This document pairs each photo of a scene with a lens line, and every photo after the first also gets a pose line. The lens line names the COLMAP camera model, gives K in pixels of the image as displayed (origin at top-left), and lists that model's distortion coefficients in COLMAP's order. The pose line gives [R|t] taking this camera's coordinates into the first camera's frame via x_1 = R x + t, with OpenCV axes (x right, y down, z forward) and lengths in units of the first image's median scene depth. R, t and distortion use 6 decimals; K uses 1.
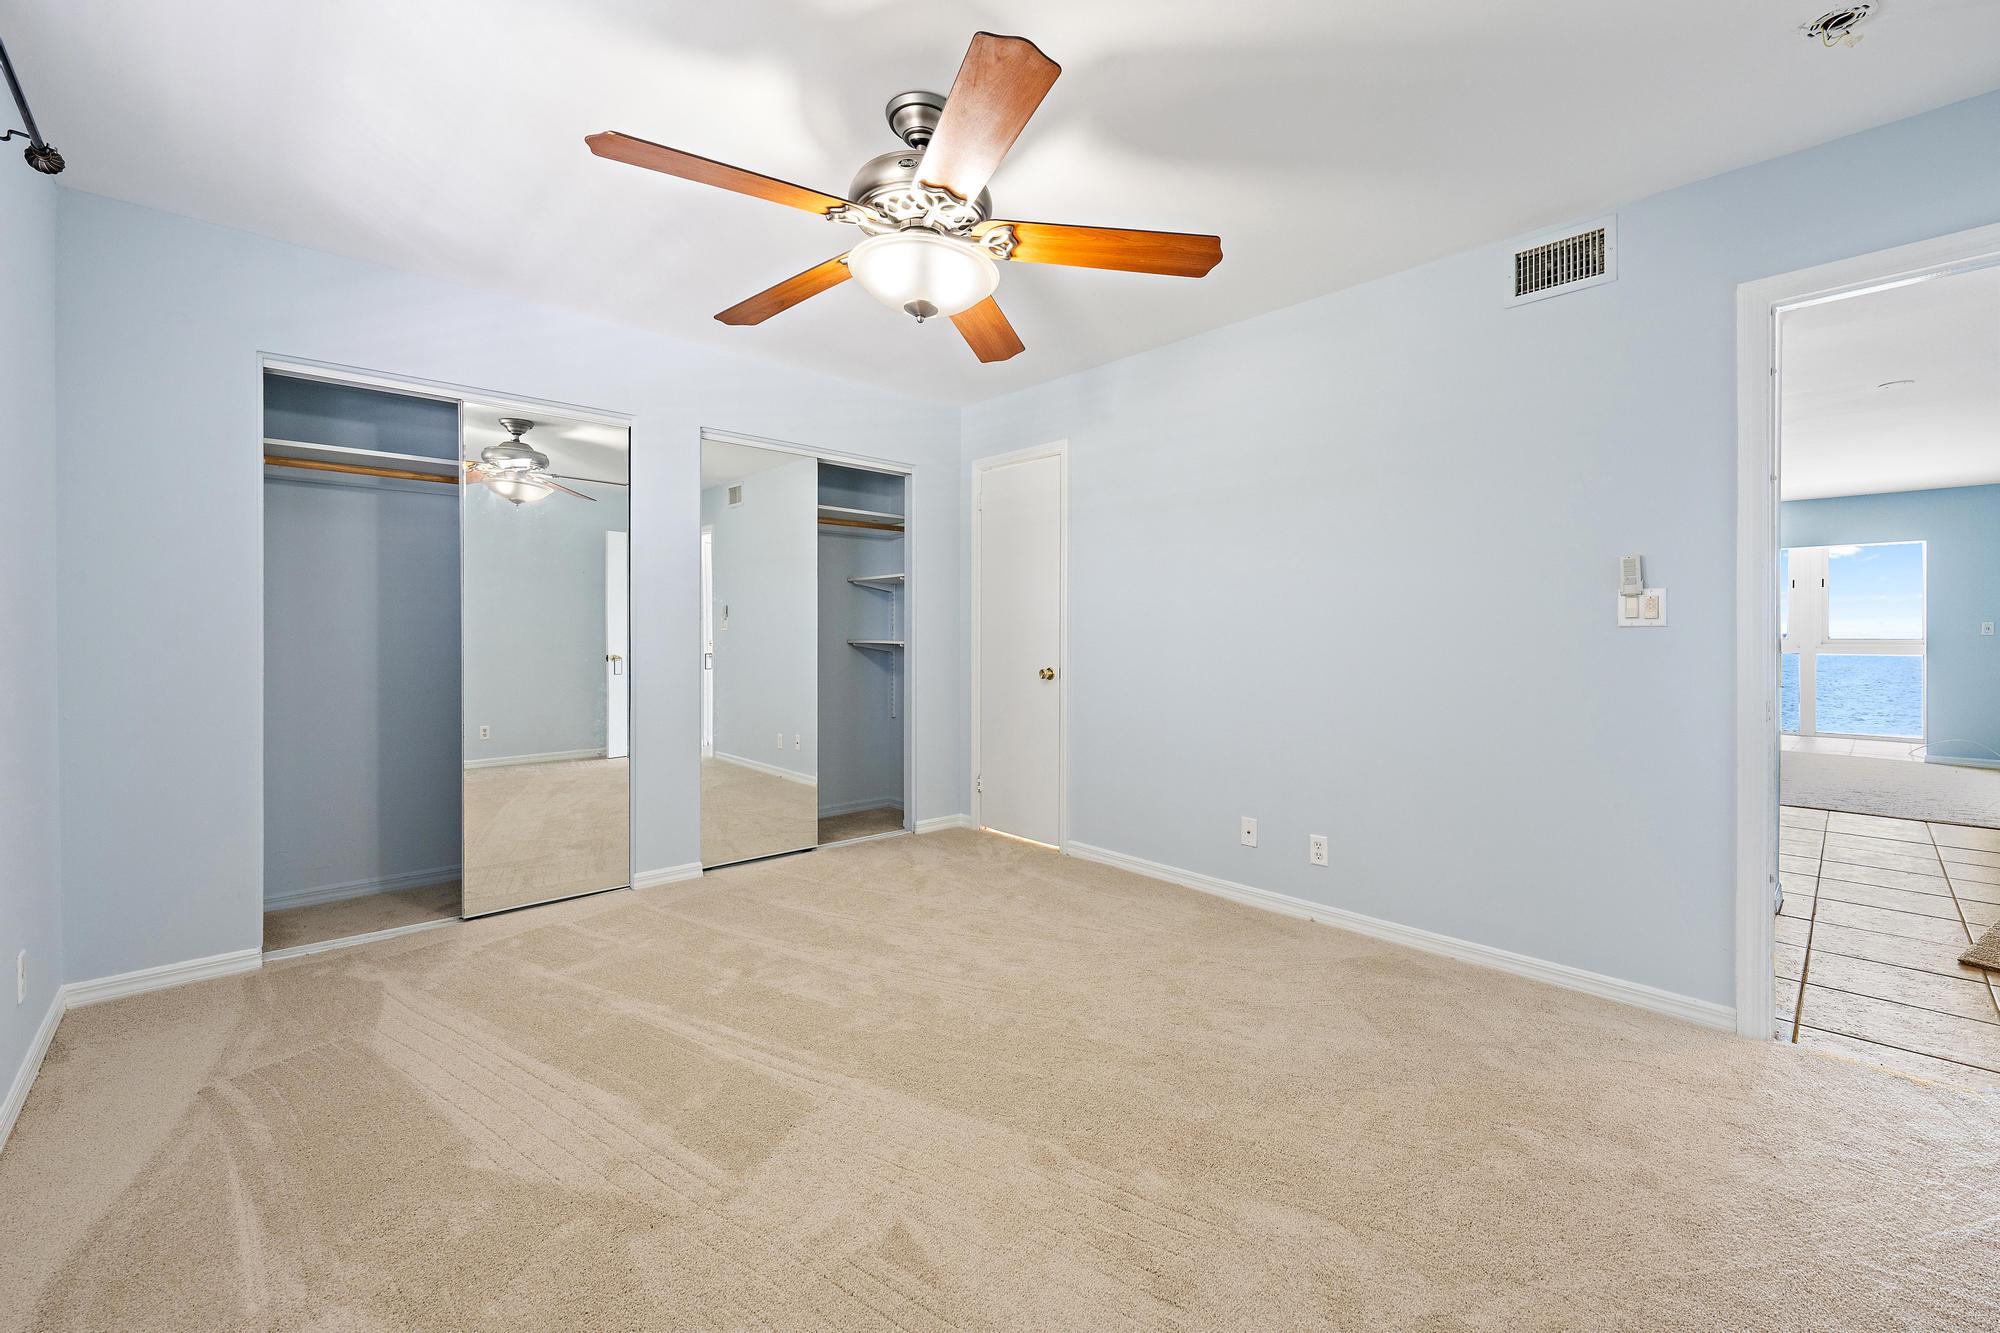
lens RADIAL K [[832.8, 0, 1004.8], [0, 832.8, 632.1], [0, 0, 1]] dist [-0.000193, -0.000065]
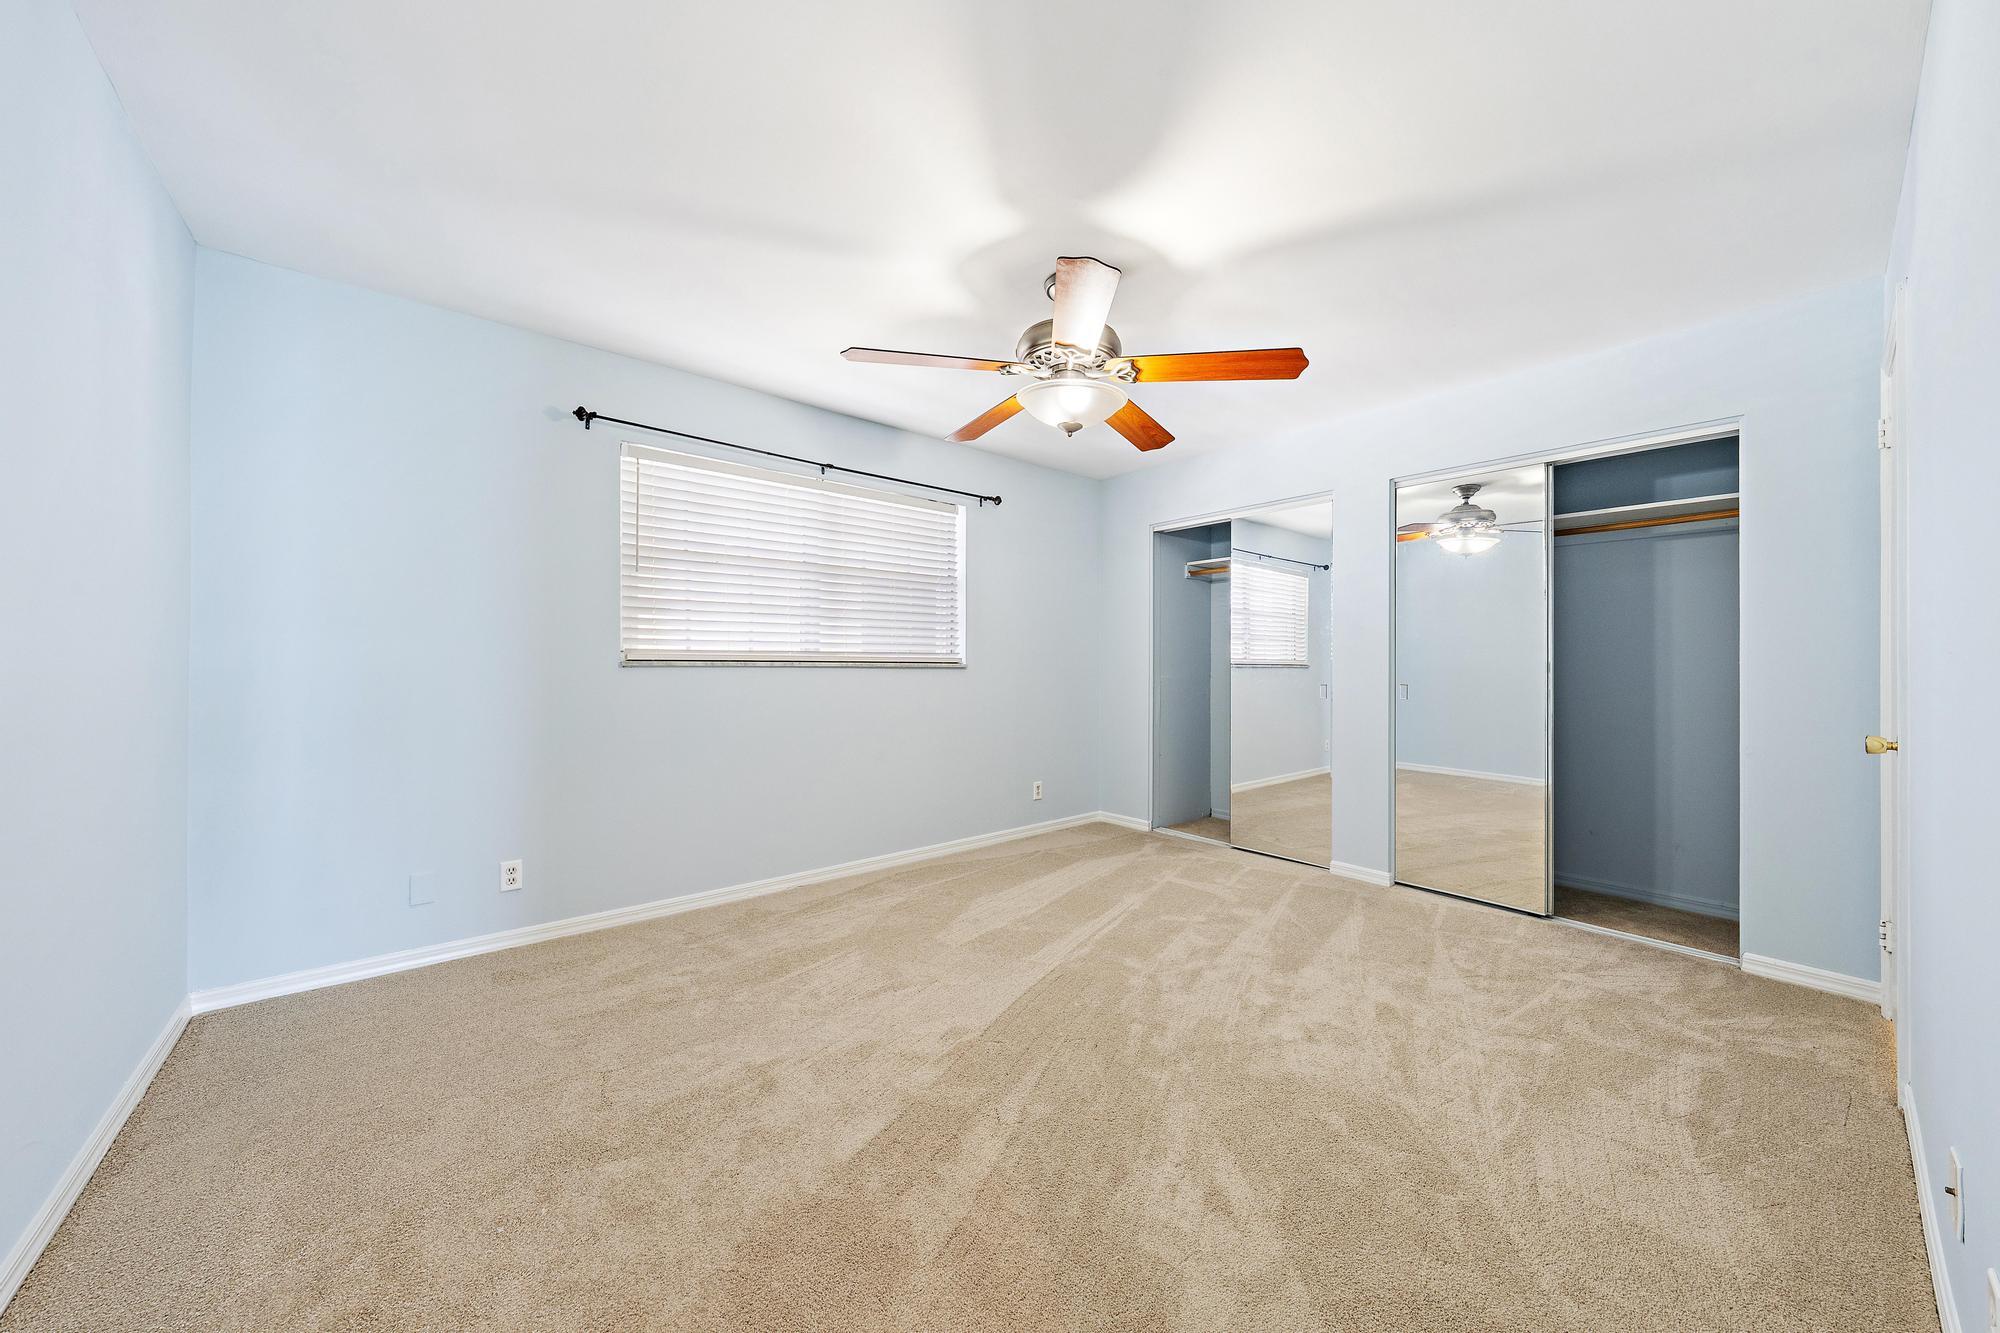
lens RADIAL K [[684.1, 0, 1000.0], [0, 684.1, 666.5], [0, 0, 1]] dist [-0.000101, 0.000008]
pose [[-0.057231, 0.000267, -0.998361, 0.713904], [-0.002224, 0.999997, 0.000395, 0.003378], [0.998359, 0.002243, -0.057230, 0.673186]]
